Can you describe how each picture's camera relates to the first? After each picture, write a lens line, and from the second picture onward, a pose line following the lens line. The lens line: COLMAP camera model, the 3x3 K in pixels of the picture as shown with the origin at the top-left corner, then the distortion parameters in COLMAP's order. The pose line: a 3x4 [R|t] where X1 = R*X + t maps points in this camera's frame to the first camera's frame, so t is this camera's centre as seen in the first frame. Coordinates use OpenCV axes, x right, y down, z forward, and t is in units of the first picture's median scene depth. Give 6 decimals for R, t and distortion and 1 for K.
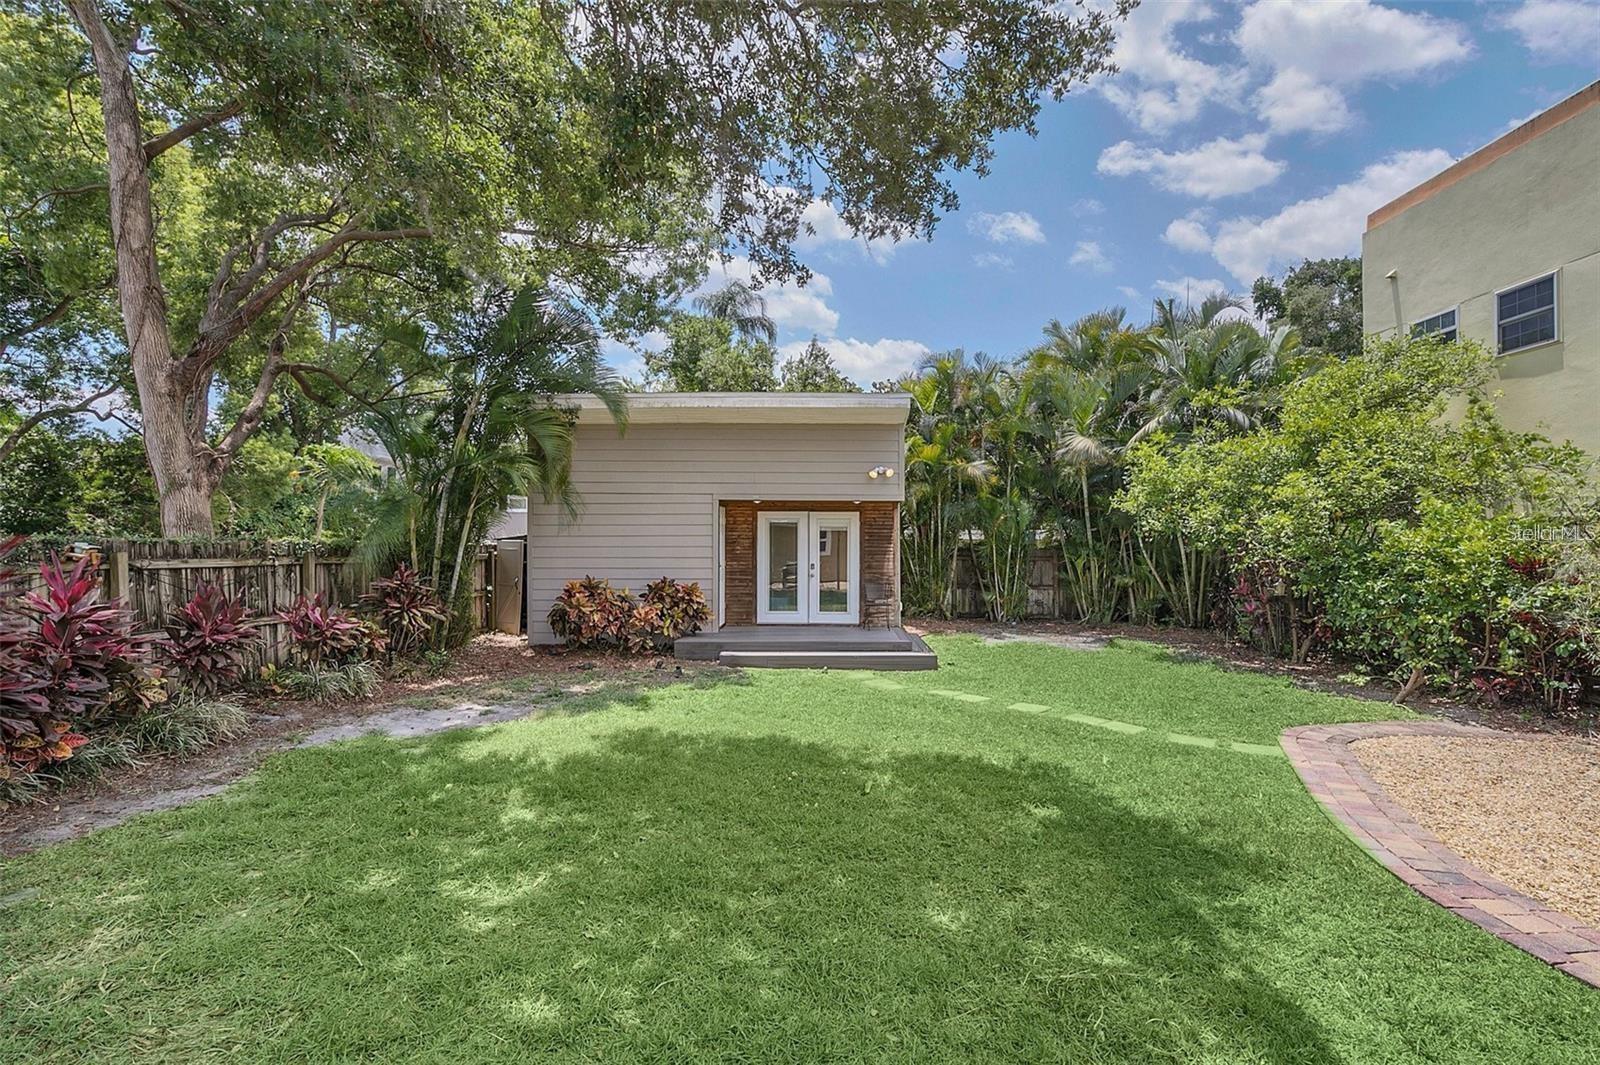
lens RADIAL K [[747.0, 0, 798.2], [0, 747.0, 529.2], [0, 0, 1]] dist [-0.008696, 0.002483]
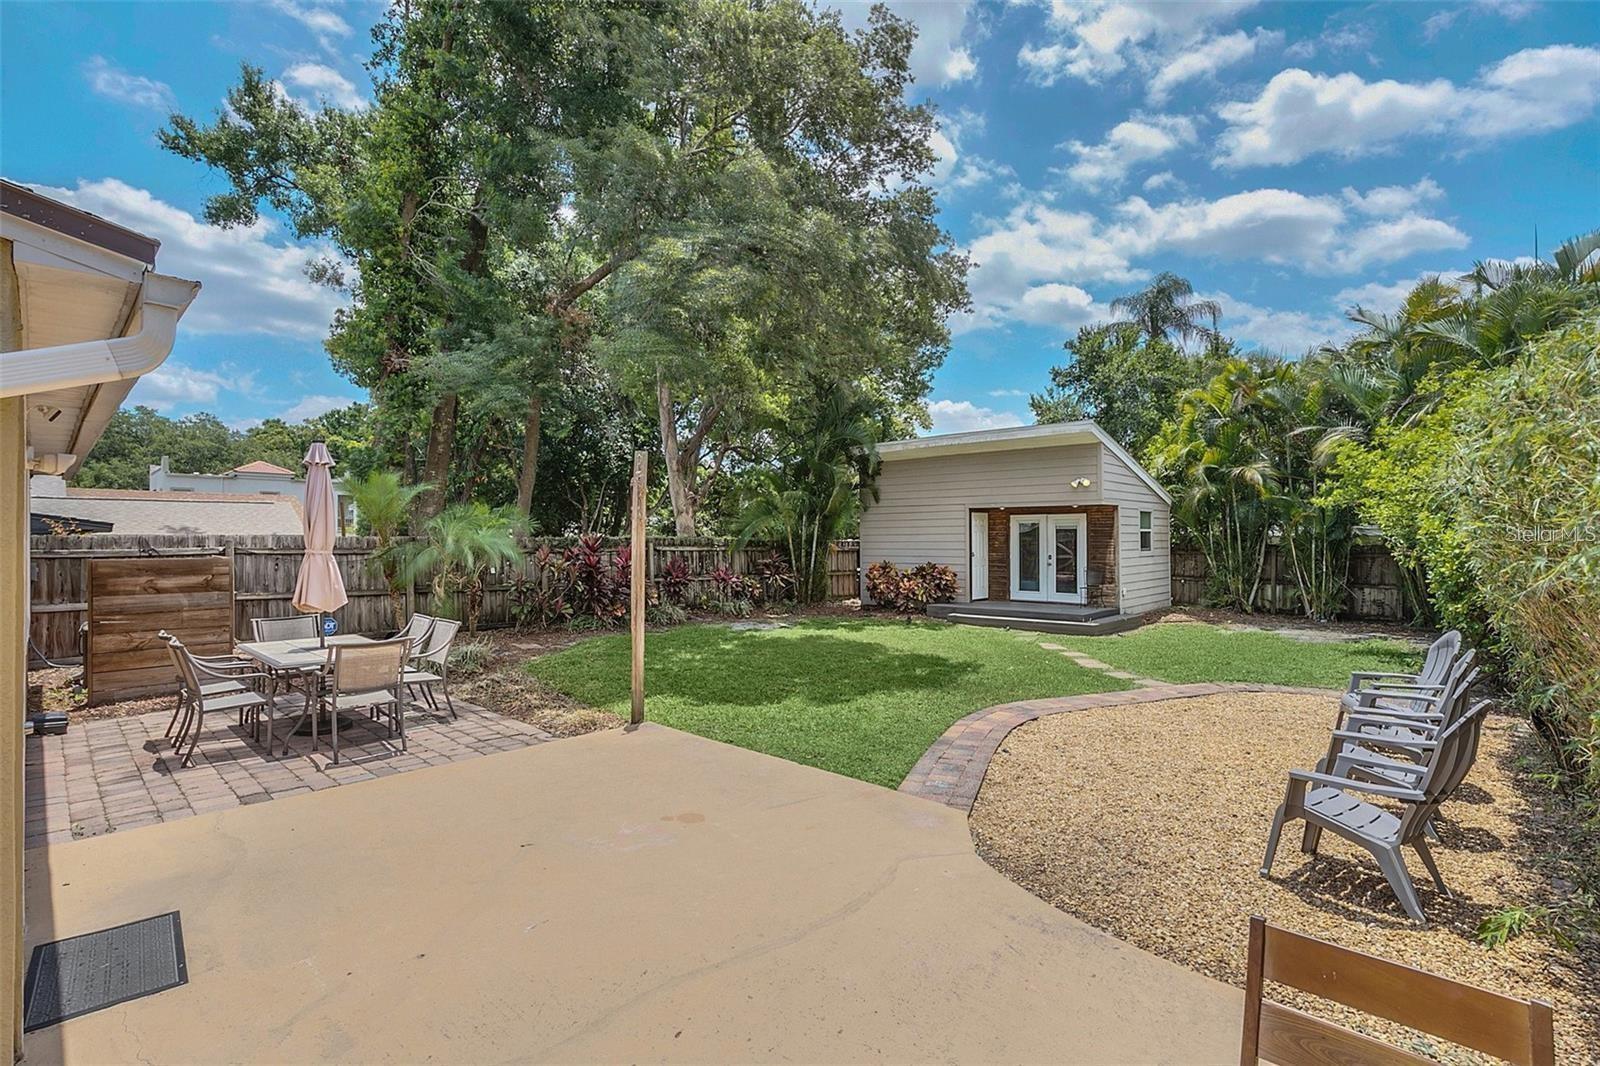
lens RADIAL K [[747.0, 0, 791.6], [0, 747.0, 539.1], [0, 0, 1]] dist [-0.008696, 0.002483]
pose [[0.731813, -0.005193, -0.681485, 0.593755], [0.012571, 0.999904, 0.005881, 0.006036], [0.681389, -0.012871, 0.731808, -0.248366]]
